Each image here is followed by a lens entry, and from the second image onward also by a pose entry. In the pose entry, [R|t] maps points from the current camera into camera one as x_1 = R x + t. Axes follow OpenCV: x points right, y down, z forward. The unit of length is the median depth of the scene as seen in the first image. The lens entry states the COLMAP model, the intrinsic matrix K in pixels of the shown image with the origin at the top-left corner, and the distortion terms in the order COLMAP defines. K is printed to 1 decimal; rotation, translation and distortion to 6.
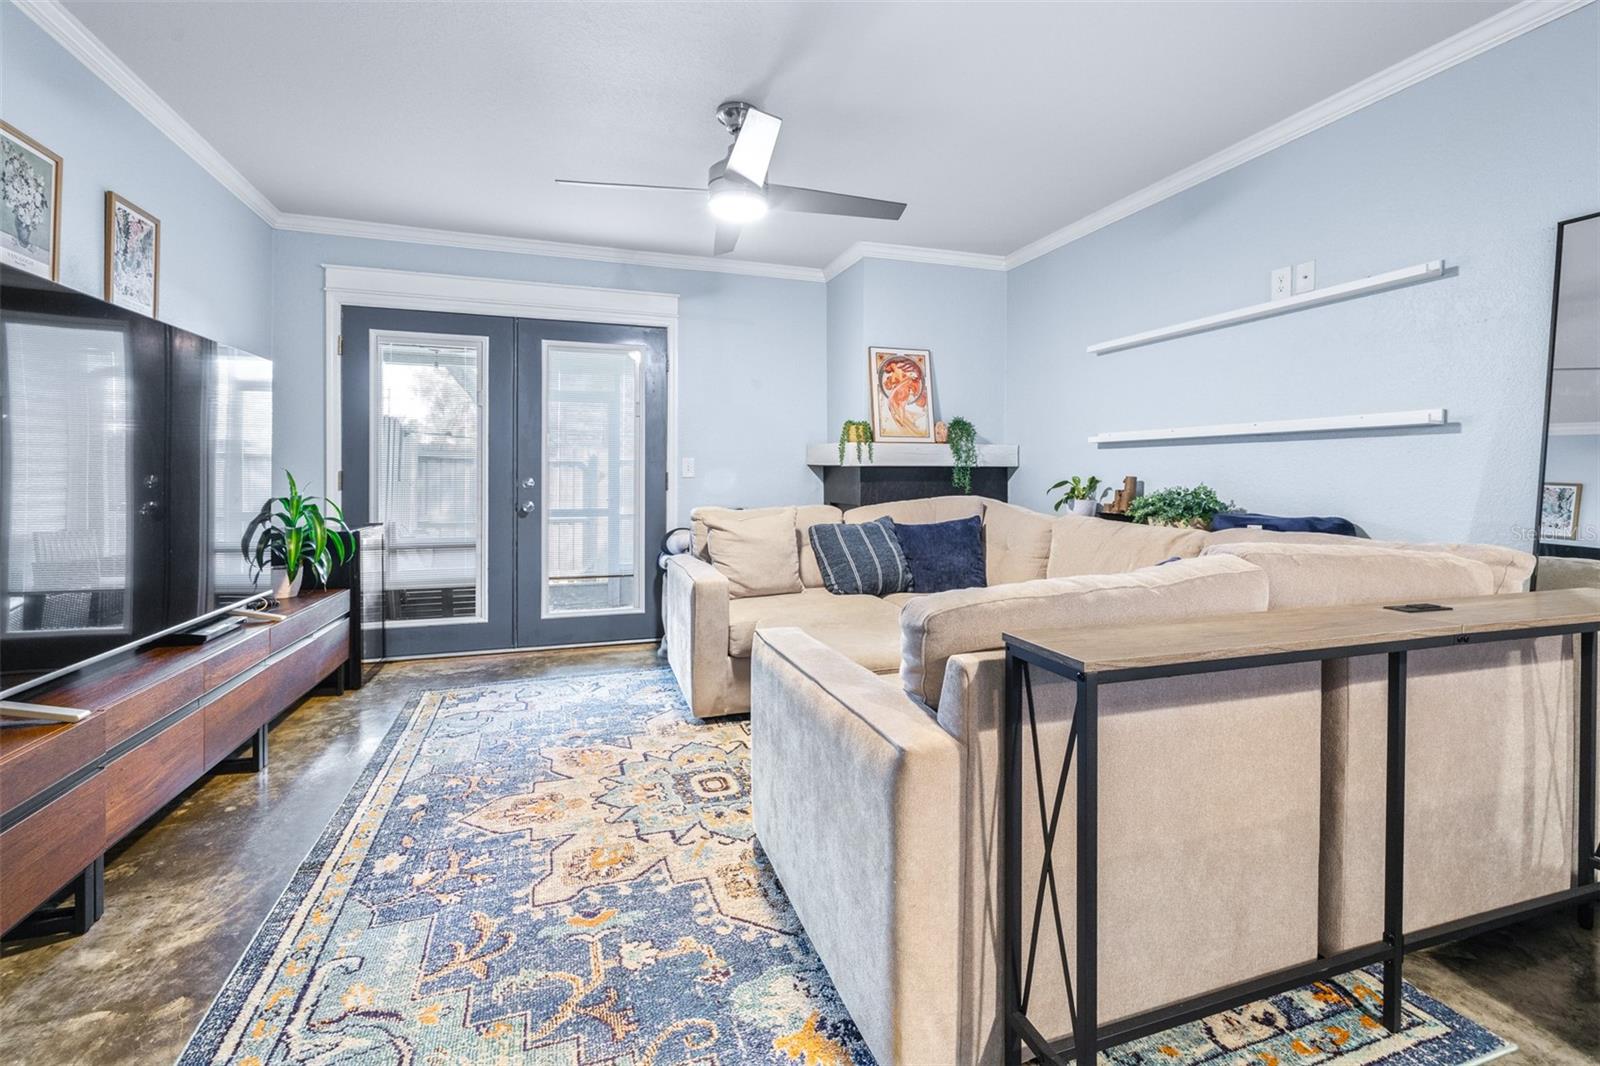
lens RADIAL K [[678.3, 0, 796.0], [0, 678.3, 468.5], [0, 0, 1]] dist [0.000481, 0.000413]
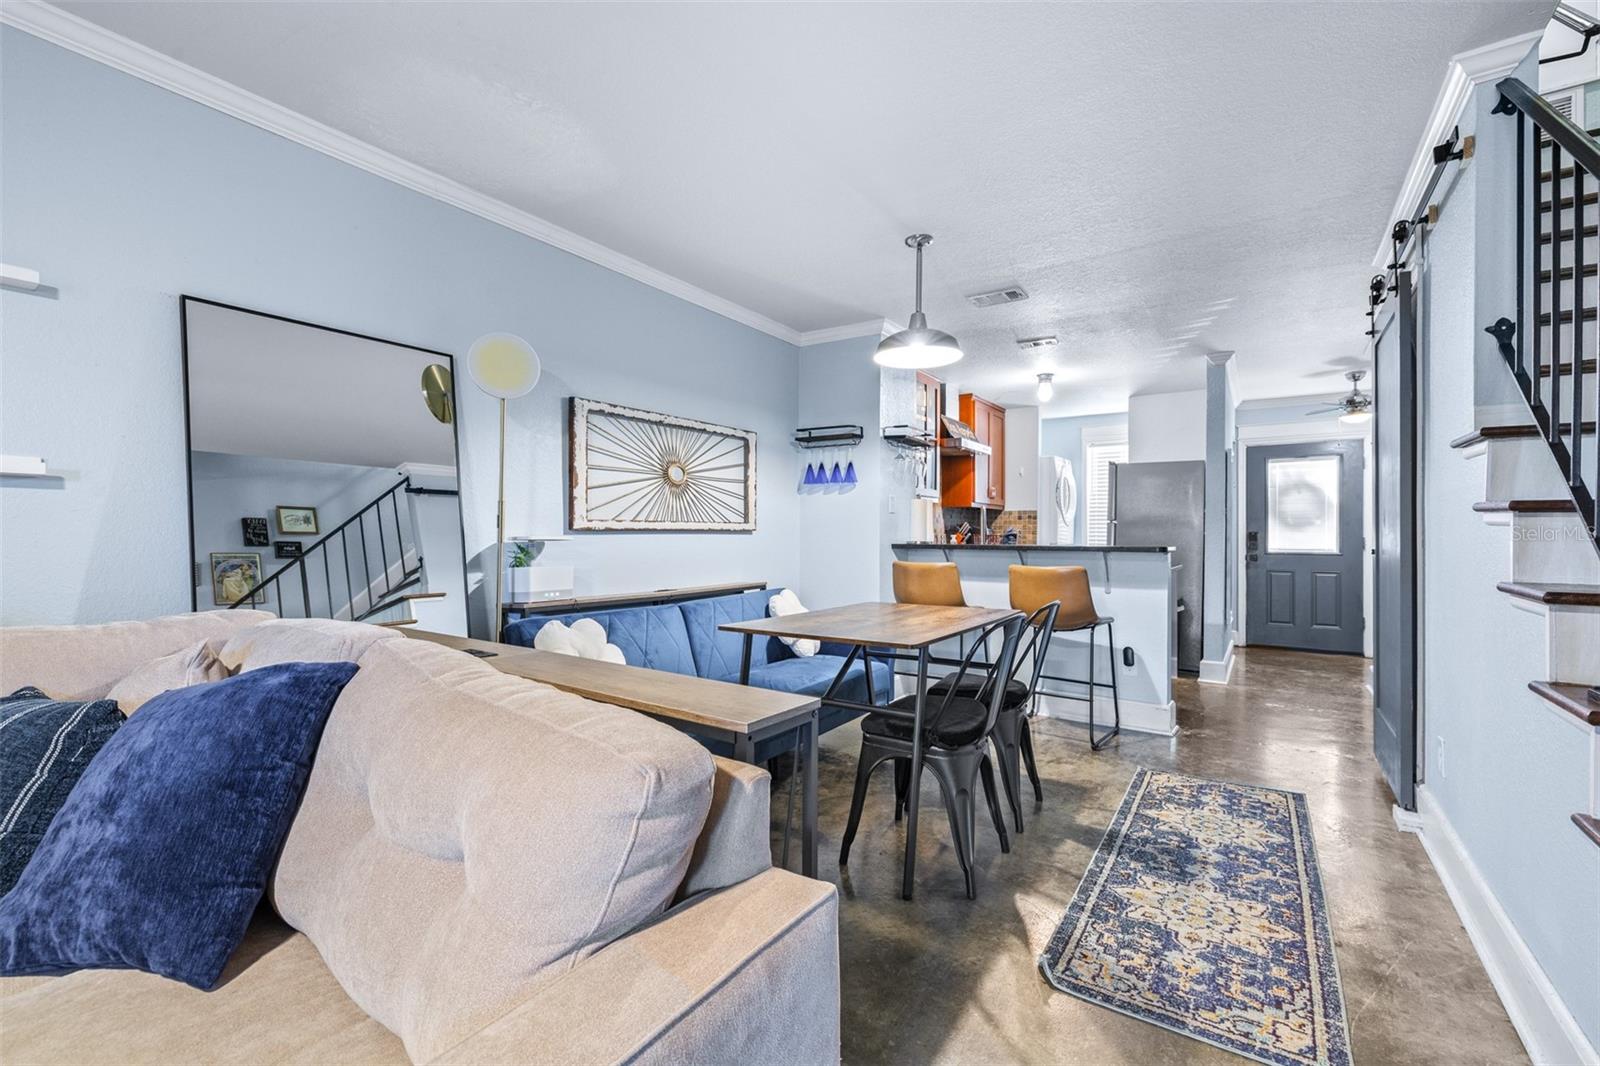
lens RADIAL K [[678.3, 0, 798.6], [0, 678.3, 534.1], [0, 0, 1]] dist [0.000481, 0.000413]
pose [[-0.589759, -0.000691, 0.807579, -0.130689], [-0.012959, 0.999879, -0.008608, -0.001017], [-0.807475, -0.015542, -0.589697, 0.421714]]
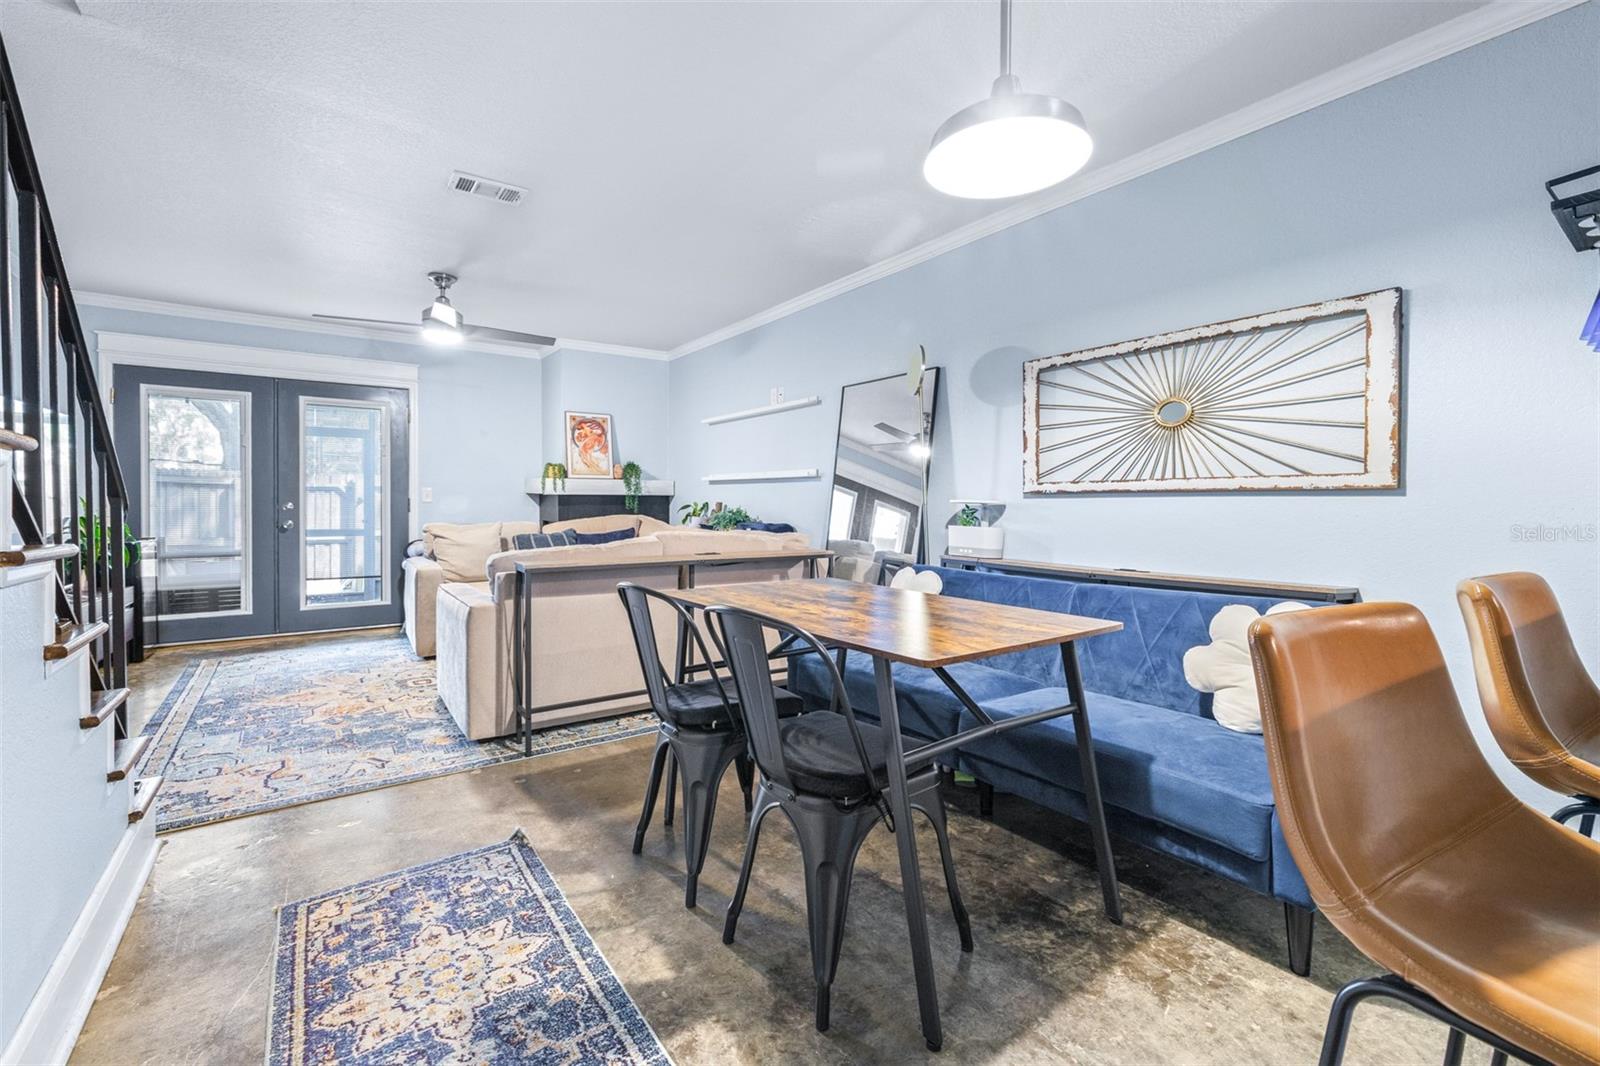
lens RADIAL K [[678.3, 0, 797.0], [0, 678.3, 504.7], [0, 0, 1]] dist [0.000481, 0.000413]
pose [[0.960270, 0.000329, 0.279072, 0.181431], [-0.005024, 0.999858, 0.016107, -0.007629], [-0.279027, -0.016869, 0.960135, -0.527338]]
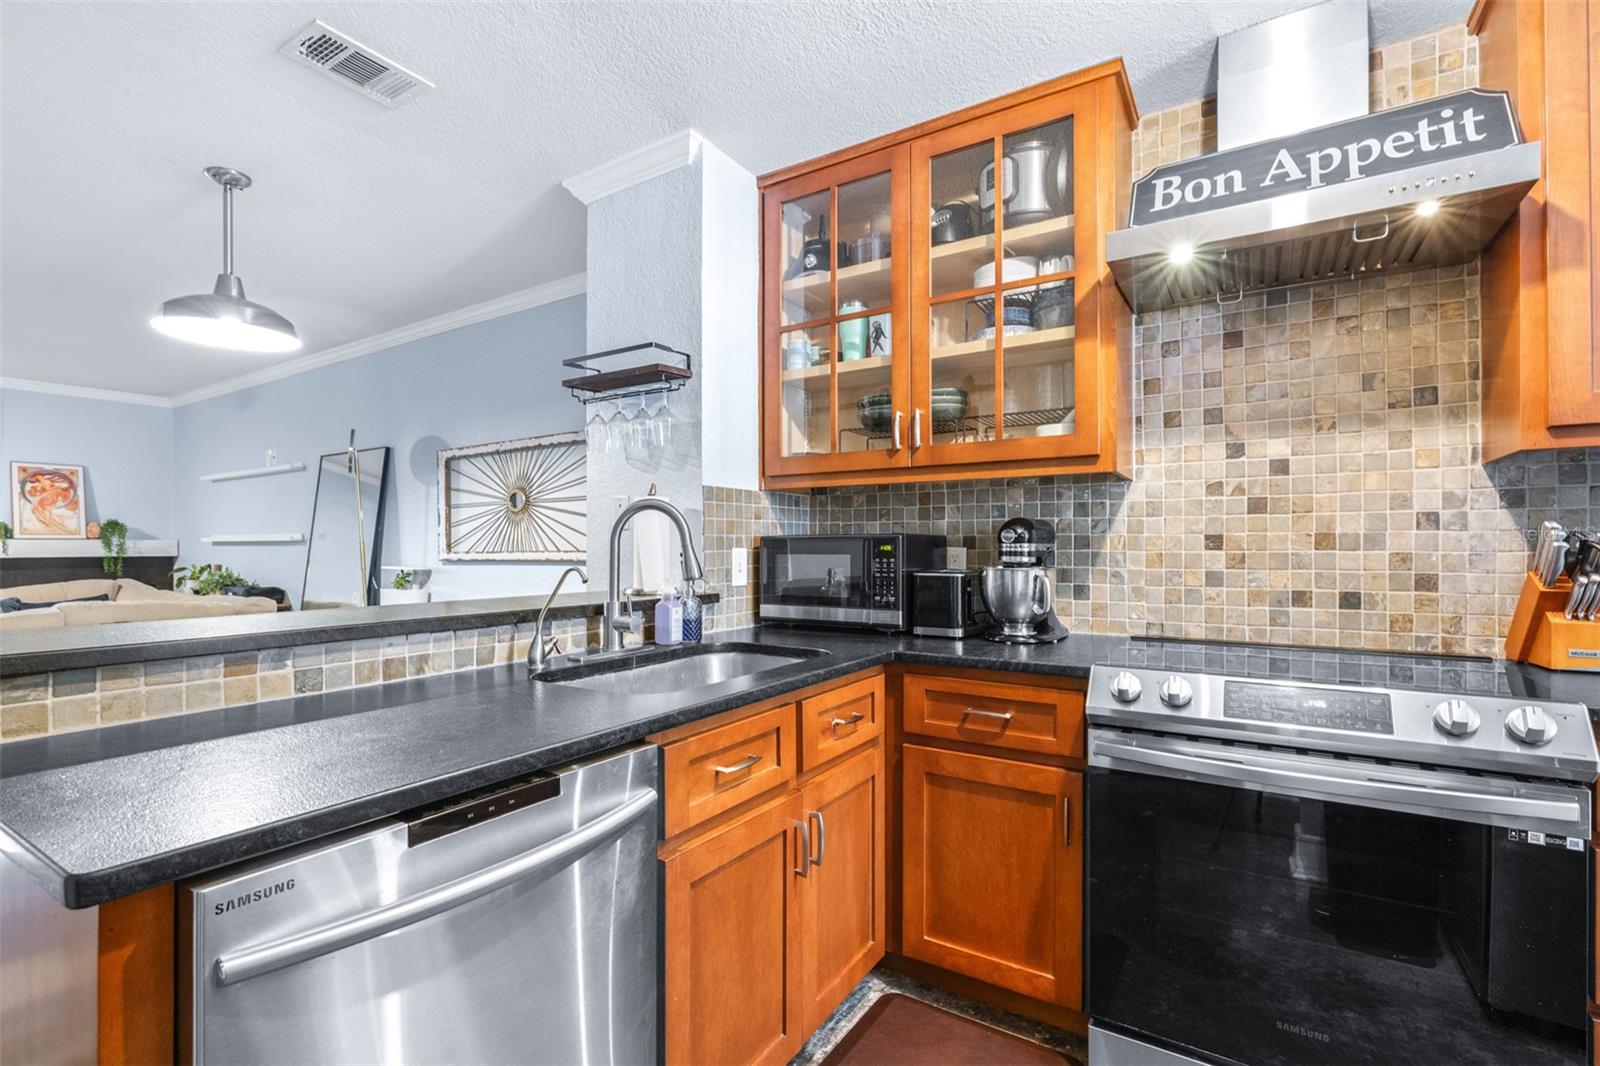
lens RADIAL K [[731.9, 0, 802.3], [0, 731.9, 544.7], [0, 0, 1]] dist [-0.006373, -0.000122]
pose [[0.783238, 0.001106, 0.621721, 0.422943], [-0.004139, 0.999986, 0.003435, -0.037761], [-0.621709, -0.005263, 0.783231, -0.956297]]
